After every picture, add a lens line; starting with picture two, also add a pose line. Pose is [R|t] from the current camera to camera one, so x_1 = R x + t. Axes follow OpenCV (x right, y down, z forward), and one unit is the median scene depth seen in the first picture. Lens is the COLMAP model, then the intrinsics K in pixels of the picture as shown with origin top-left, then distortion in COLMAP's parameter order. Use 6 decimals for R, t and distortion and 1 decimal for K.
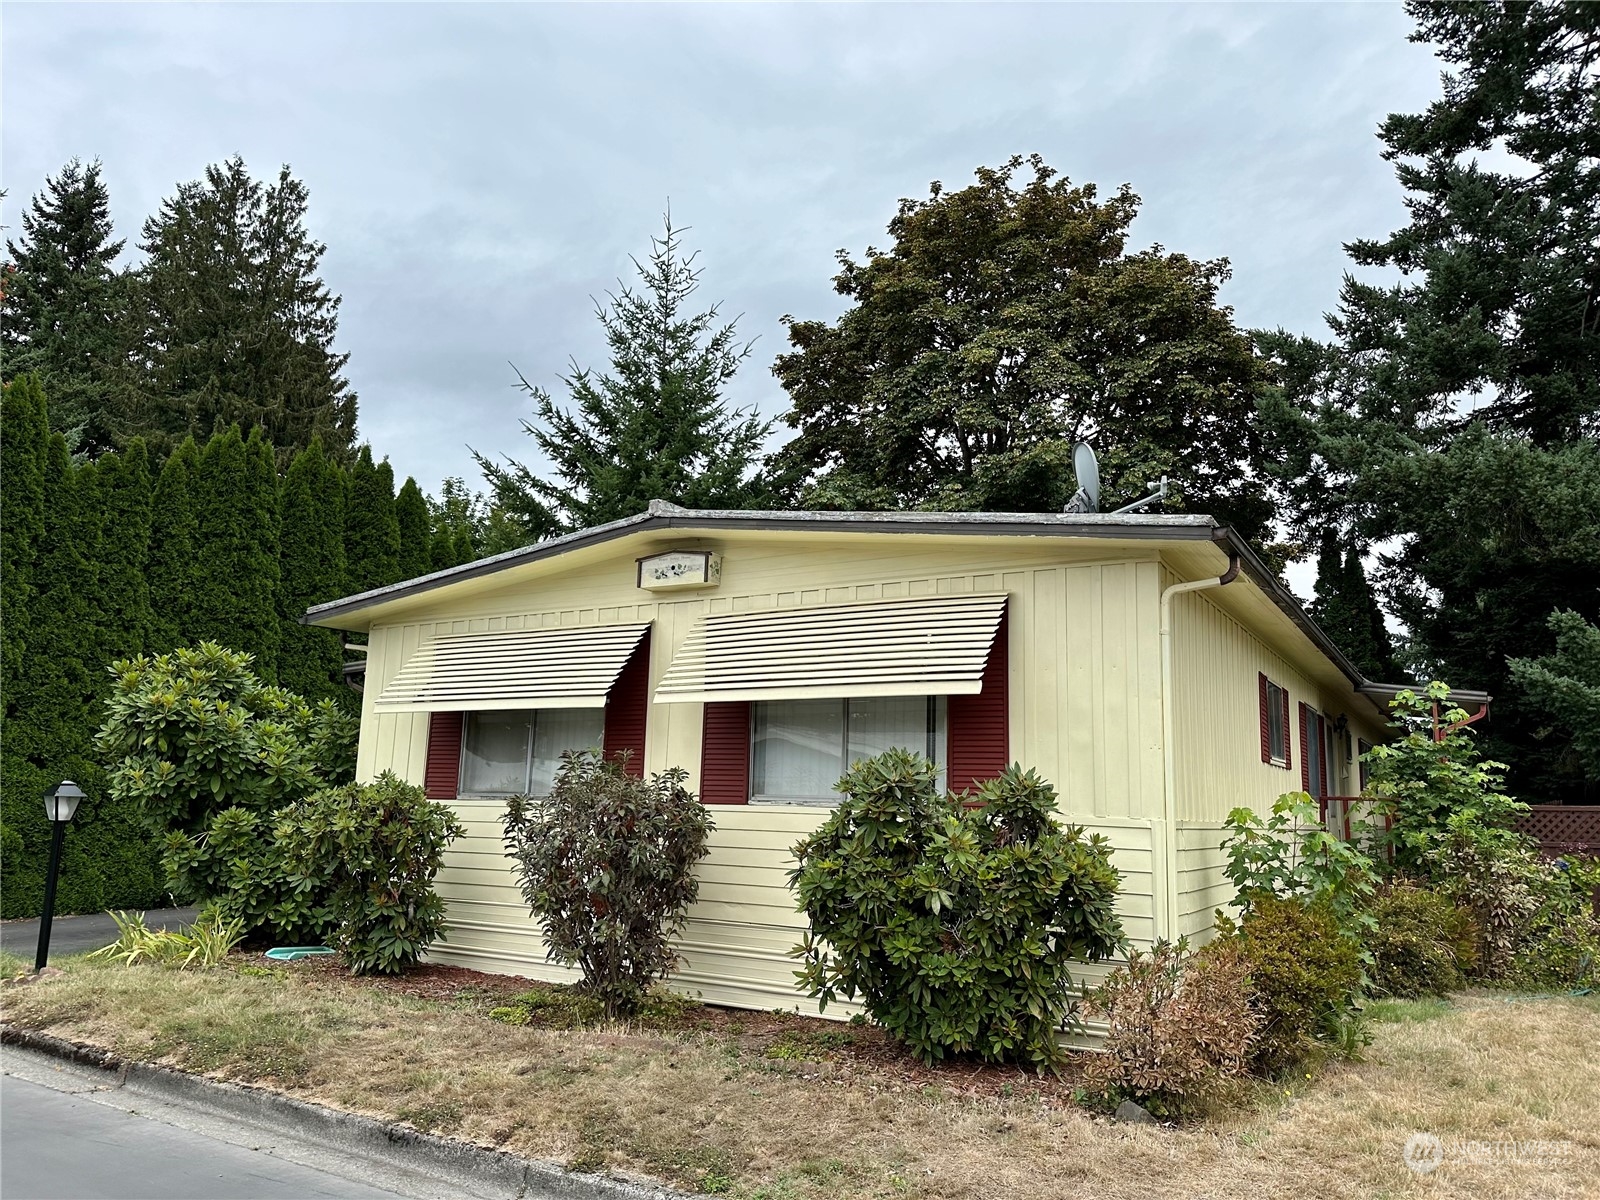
lens RADIAL K [[1122.9, 0, 806.4], [0, 1122.9, 606.5], [0, 0, 1]] dist [0.084522, -0.128258]
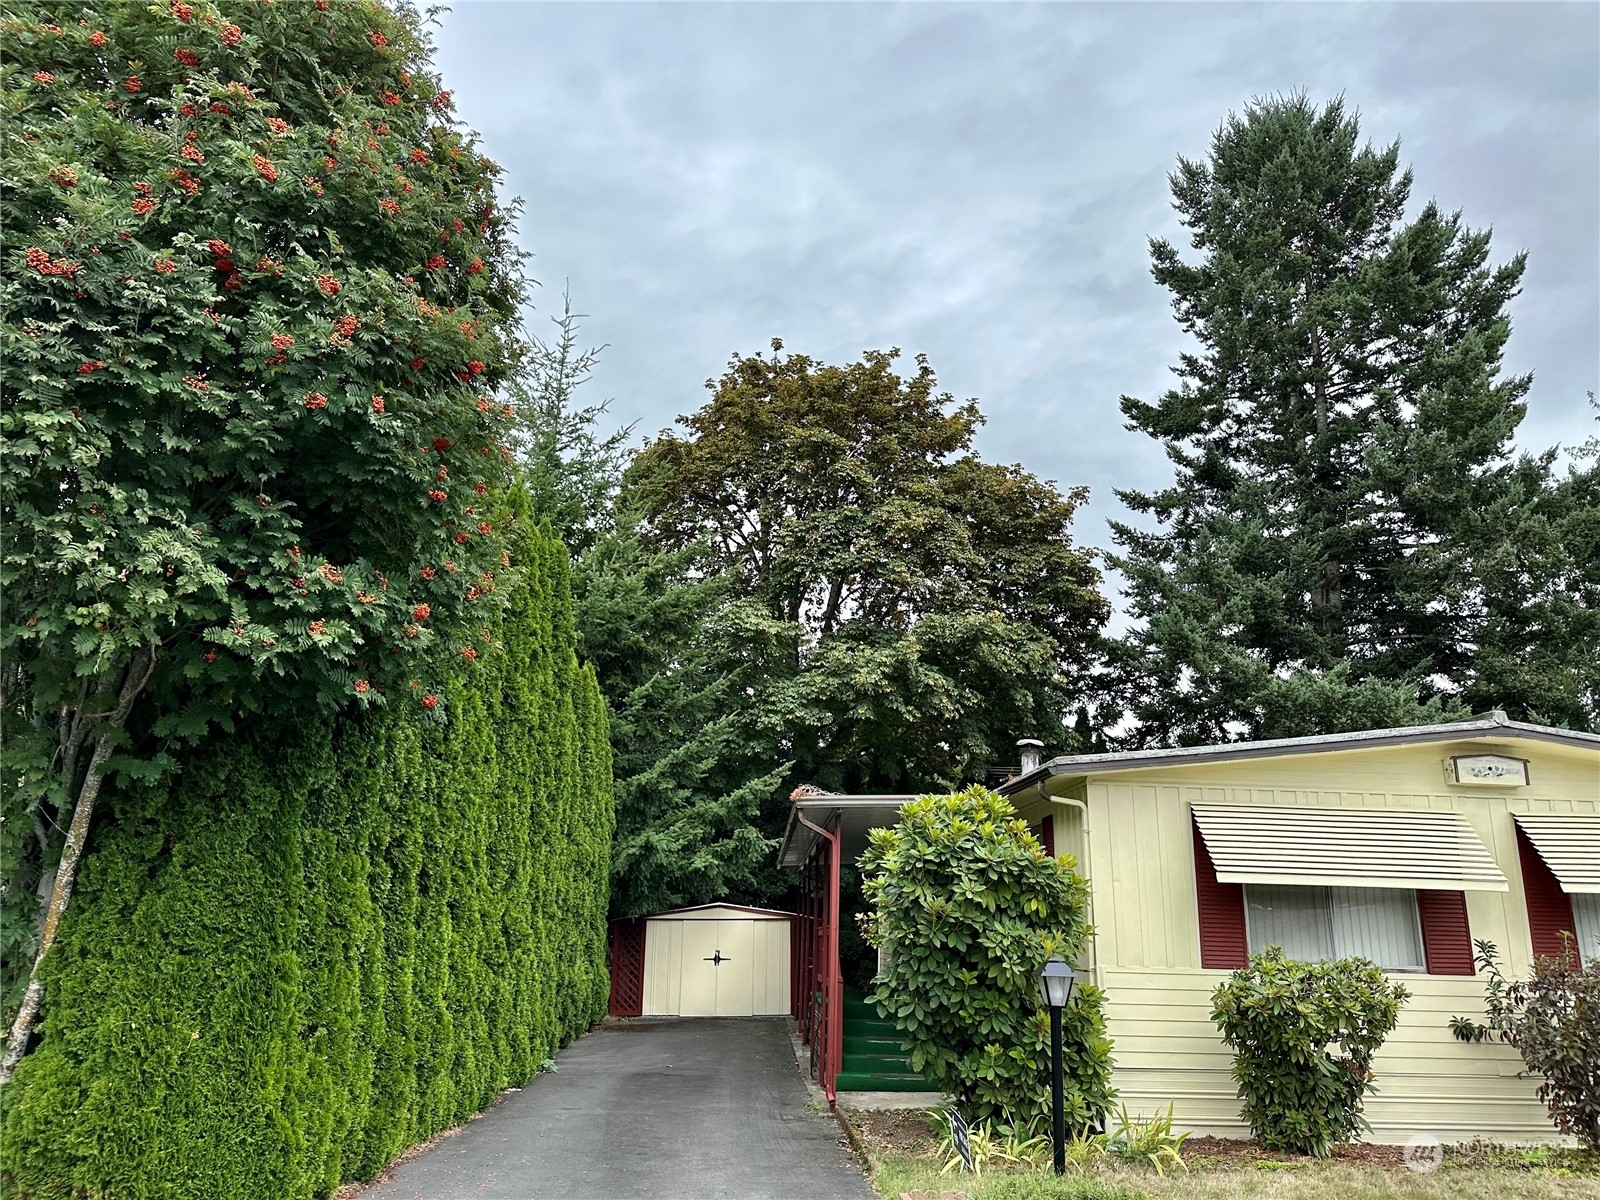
lens RADIAL K [[1122.9, 0, 806.4], [0, 1122.9, 606.5], [0, 0, 1]] dist [0.084522, -0.128258]
pose [[0.837737, 0.155556, 0.523449, -0.482108], [-0.104450, 0.986516, -0.126004, 0.008212], [-0.535992, 0.050883, 0.842689, 0.127602]]
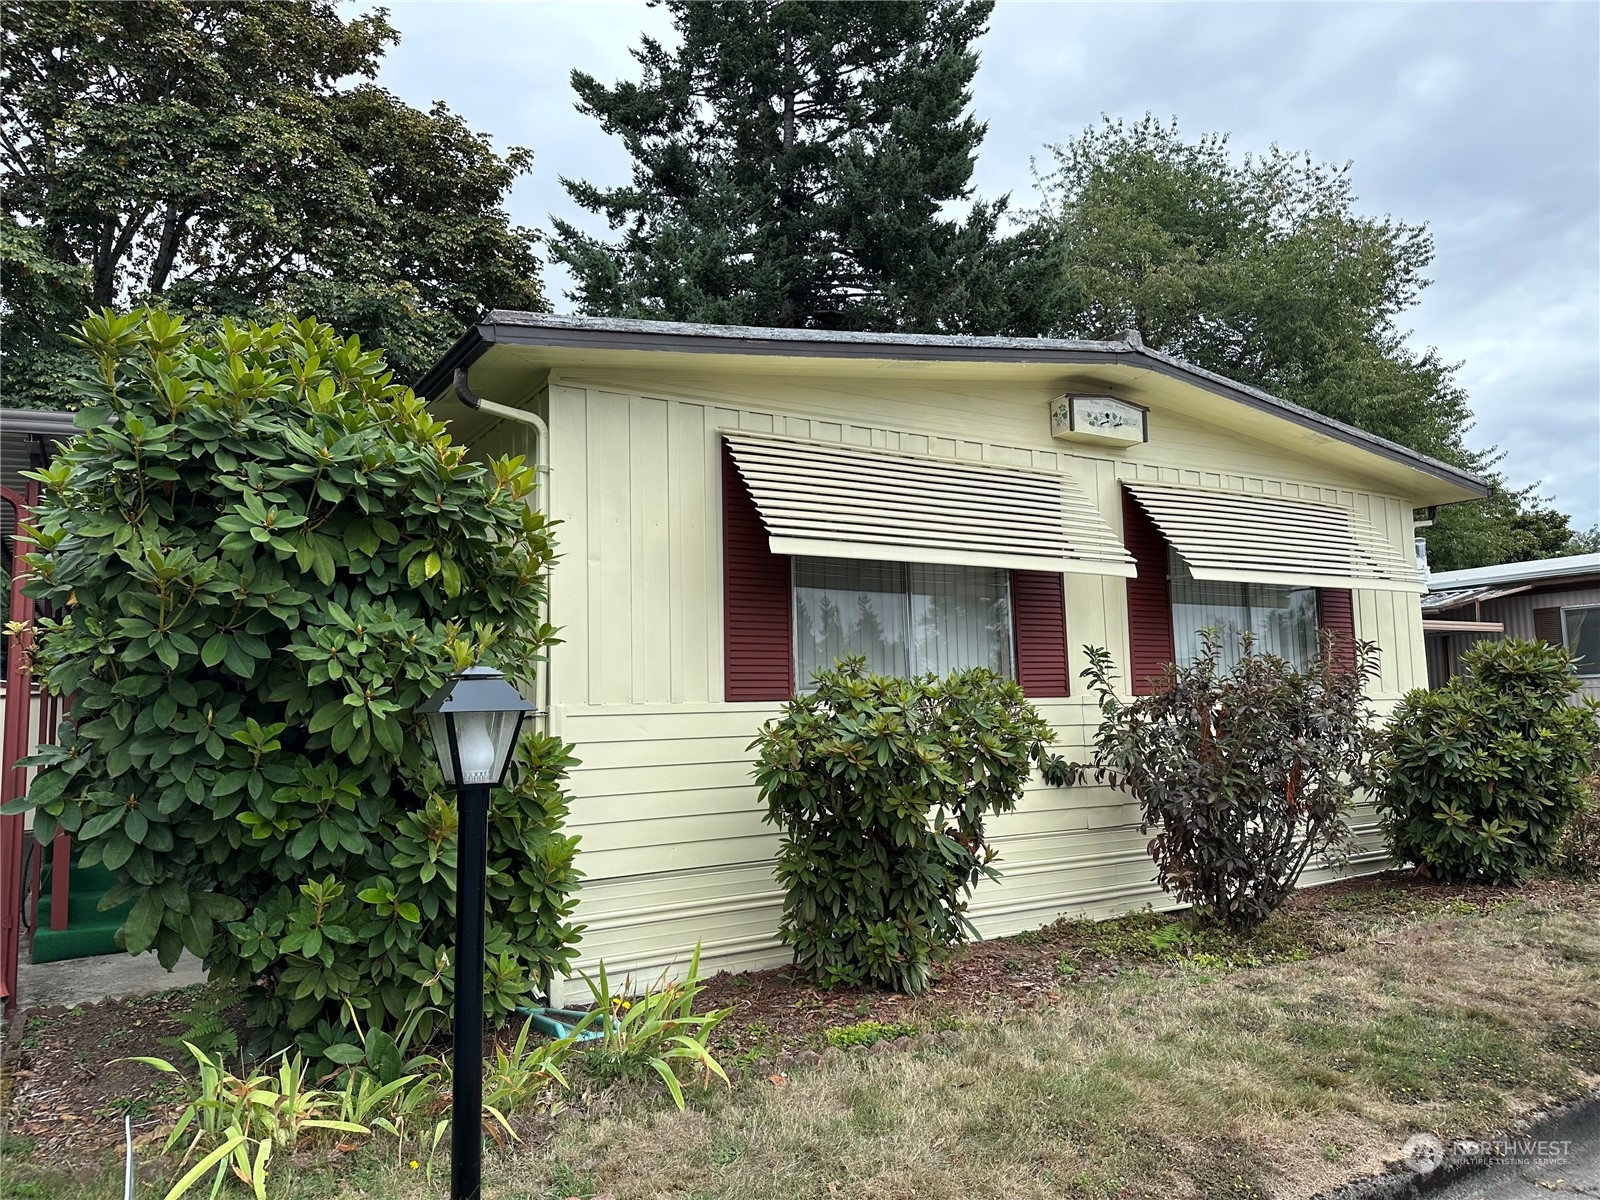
lens RADIAL K [[1122.9, 0, 806.4], [0, 1122.9, 606.5], [0, 0, 1]] dist [0.084522, -0.128258]
pose [[0.472007, 0.054224, 0.879926, -0.337656], [-0.122095, 0.992509, 0.004332, 0.045532], [-0.873099, -0.109480, 0.475092, 0.270478]]
